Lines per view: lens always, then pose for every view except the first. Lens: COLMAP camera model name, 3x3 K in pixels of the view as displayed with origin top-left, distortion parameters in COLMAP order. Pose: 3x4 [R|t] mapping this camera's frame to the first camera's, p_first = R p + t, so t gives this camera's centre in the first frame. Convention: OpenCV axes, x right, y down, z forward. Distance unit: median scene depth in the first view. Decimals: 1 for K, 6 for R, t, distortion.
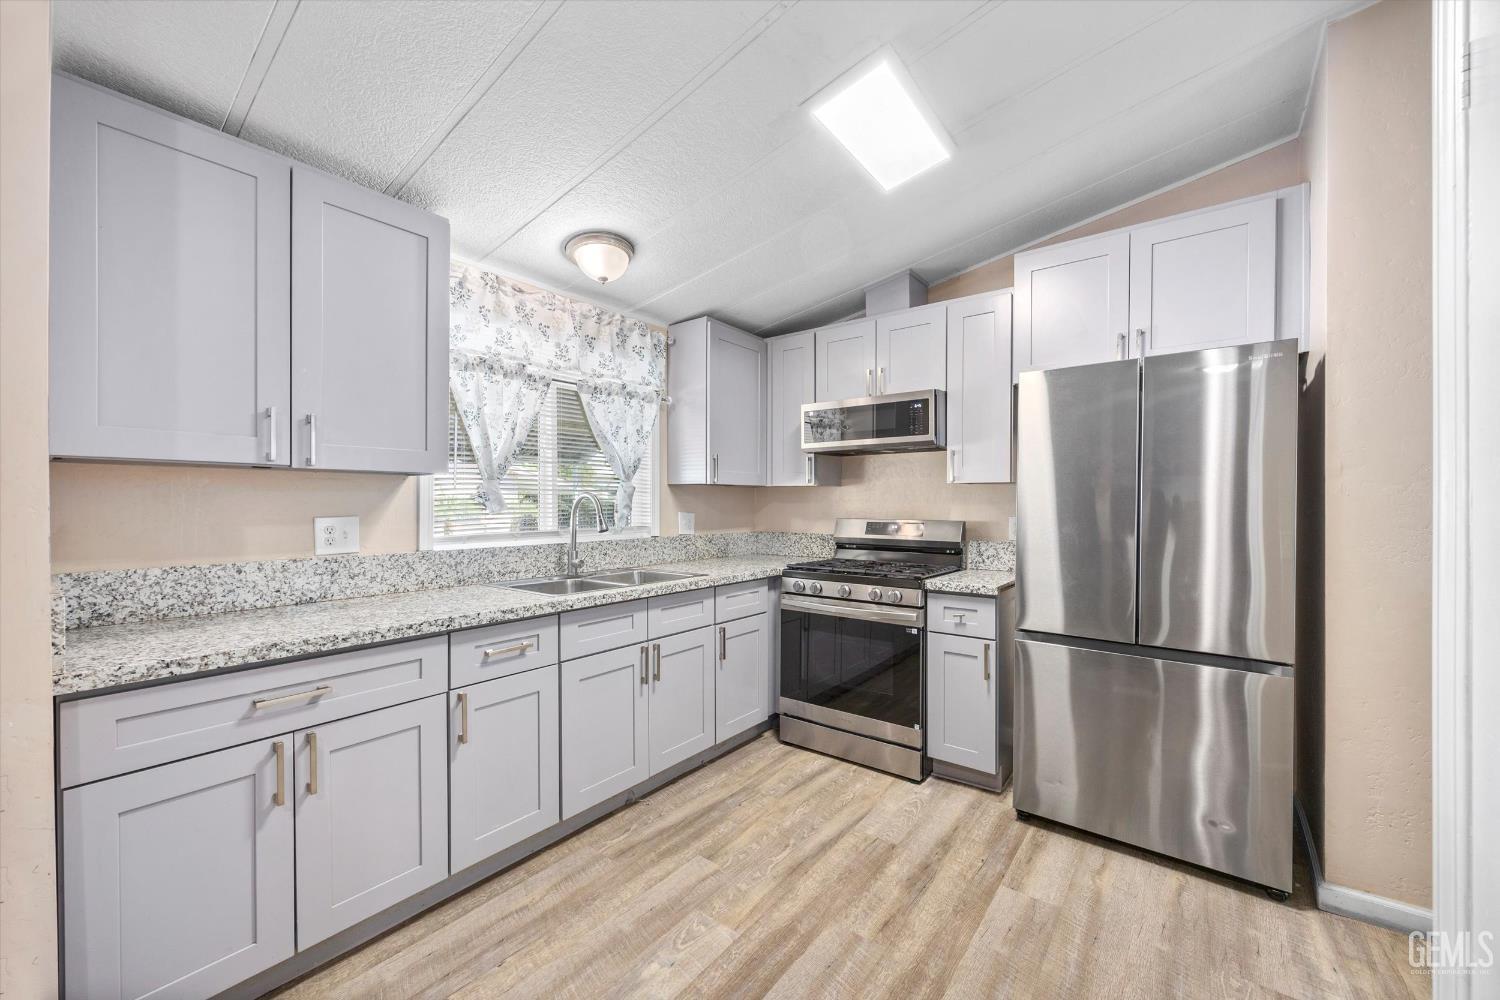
lens RADIAL K [[570.4, 0, 752.8], [0, 570.4, 511.5], [0, 0, 1]] dist [-0.002739, -0.000209]
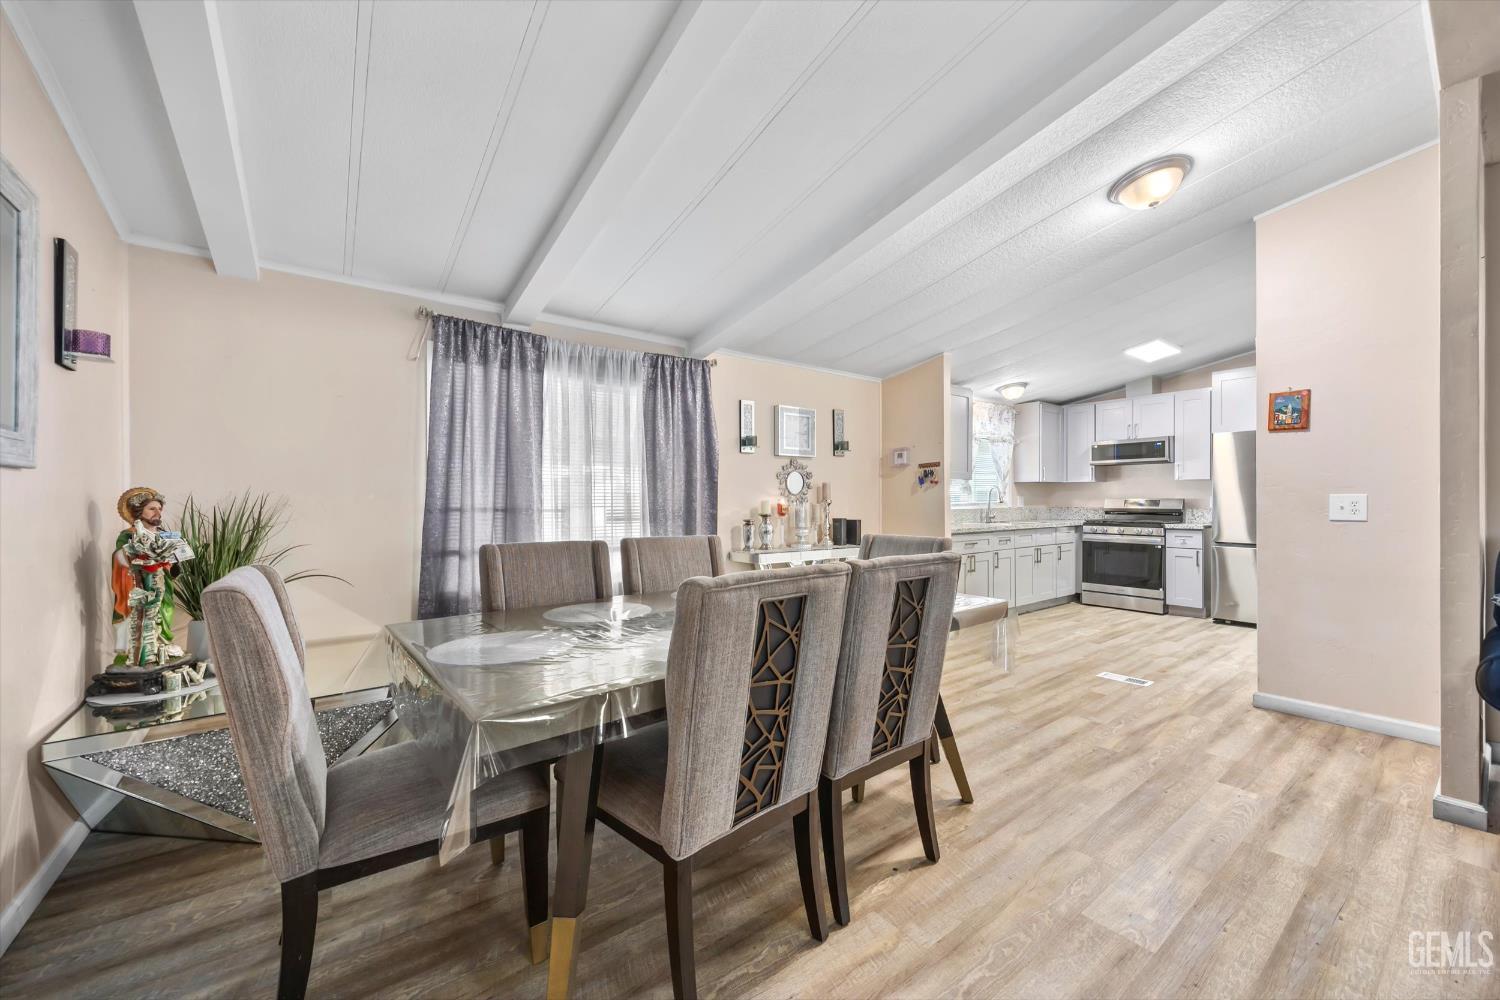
lens RADIAL K [[570.4, 0, 753.6], [0, 570.4, 504.1], [0, 0, 1]] dist [-0.002739, -0.000209]
pose [[0.963398, -0.003023, -0.268057, -0.654637], [0.001740, 0.999986, -0.005026, 0.051750], [0.268068, 0.004375, 0.963390, -1.587572]]
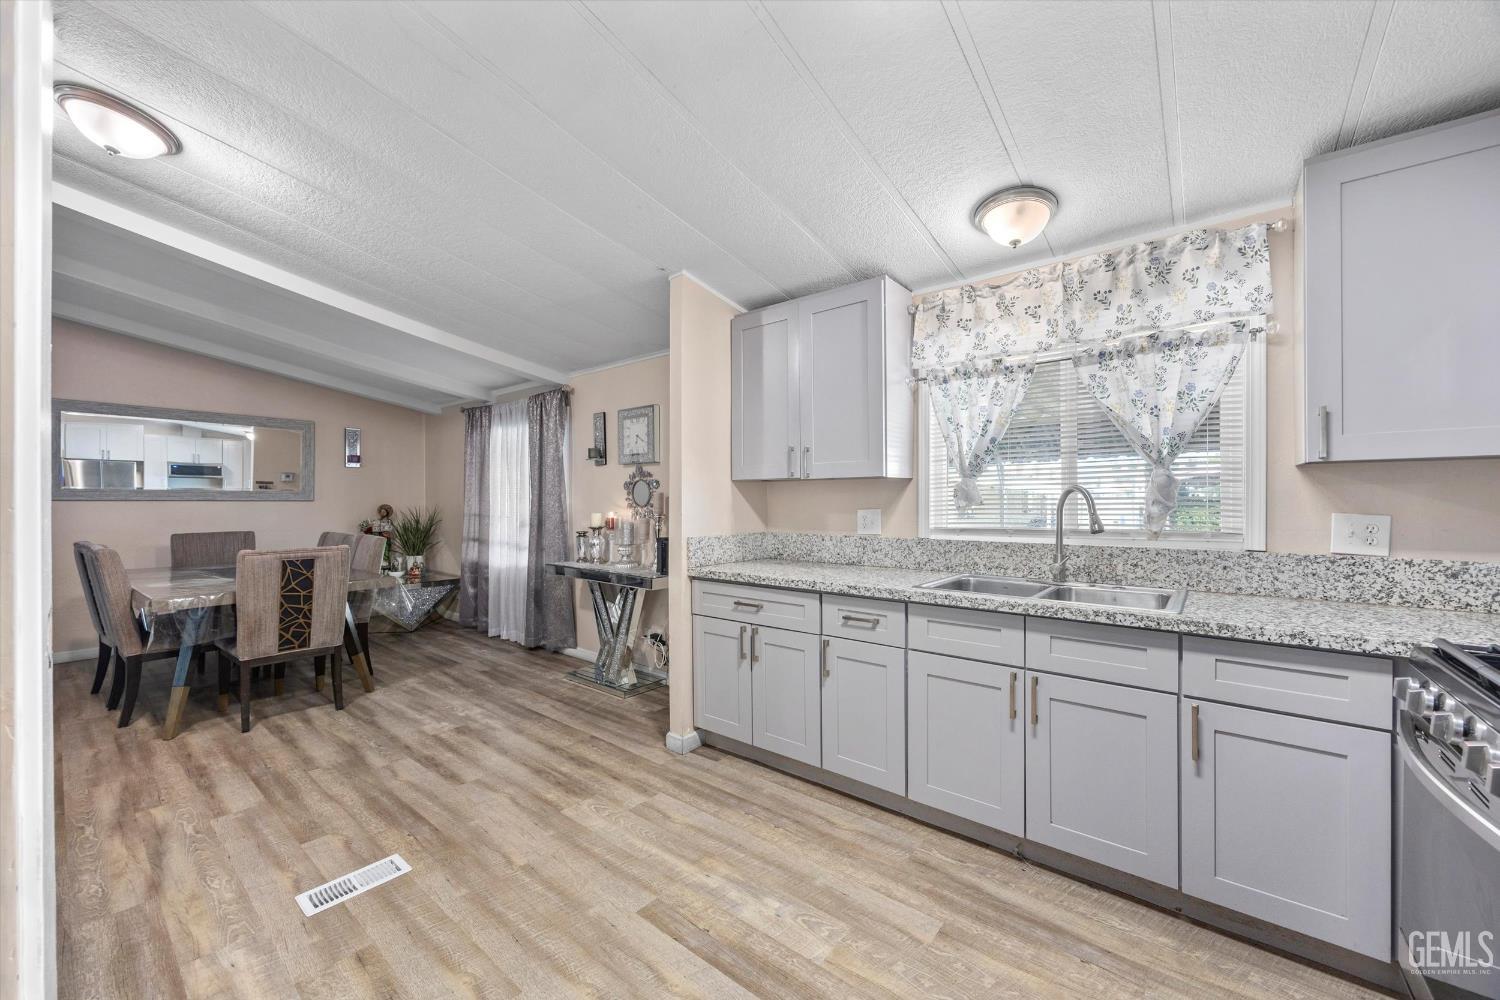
lens RADIAL K [[570.4, 0, 754.5], [0, 570.4, 501.5], [0, 0, 1]] dist [-0.002739, -0.000209]
pose [[-0.018361, 0.002001, -0.999829, 0.593130], [-0.008365, 0.999963, 0.002155, -0.008845], [0.999796, 0.008403, -0.018344, 0.589583]]
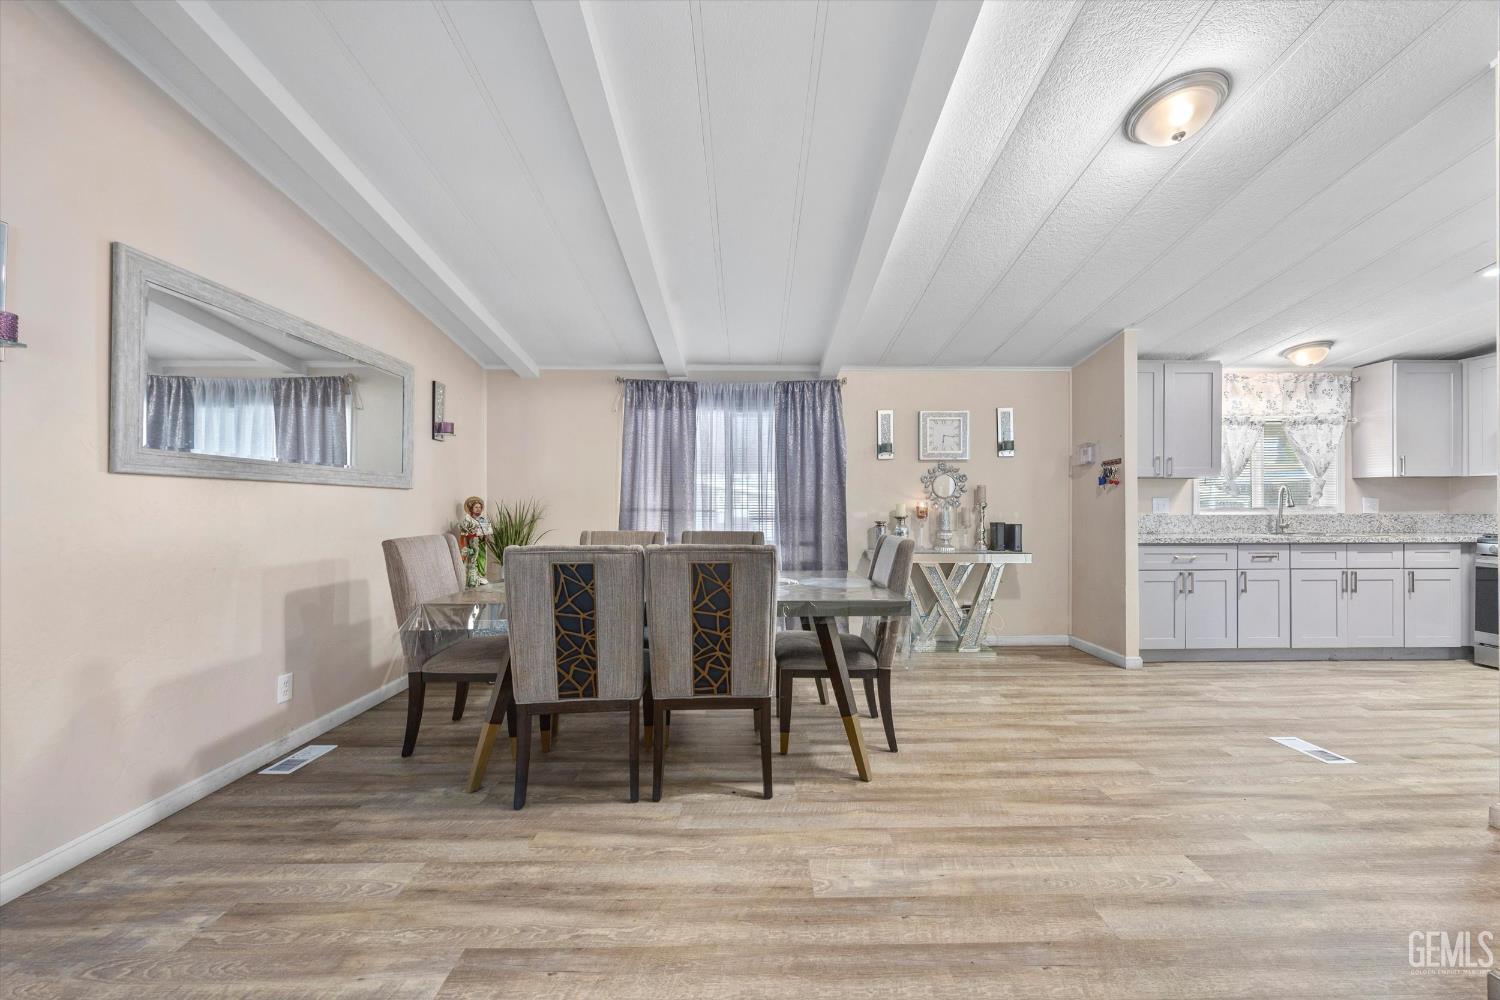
lens RADIAL K [[570.4, 0, 758.4], [0, 570.4, 503.2], [0, 0, 1]] dist [-0.002739, -0.000209]
pose [[0.619397, -0.005040, -0.785062, 0.062554], [-0.005849, 0.999922, -0.011034, 0.053336], [0.785056, 0.011426, 0.619319, -1.390365]]
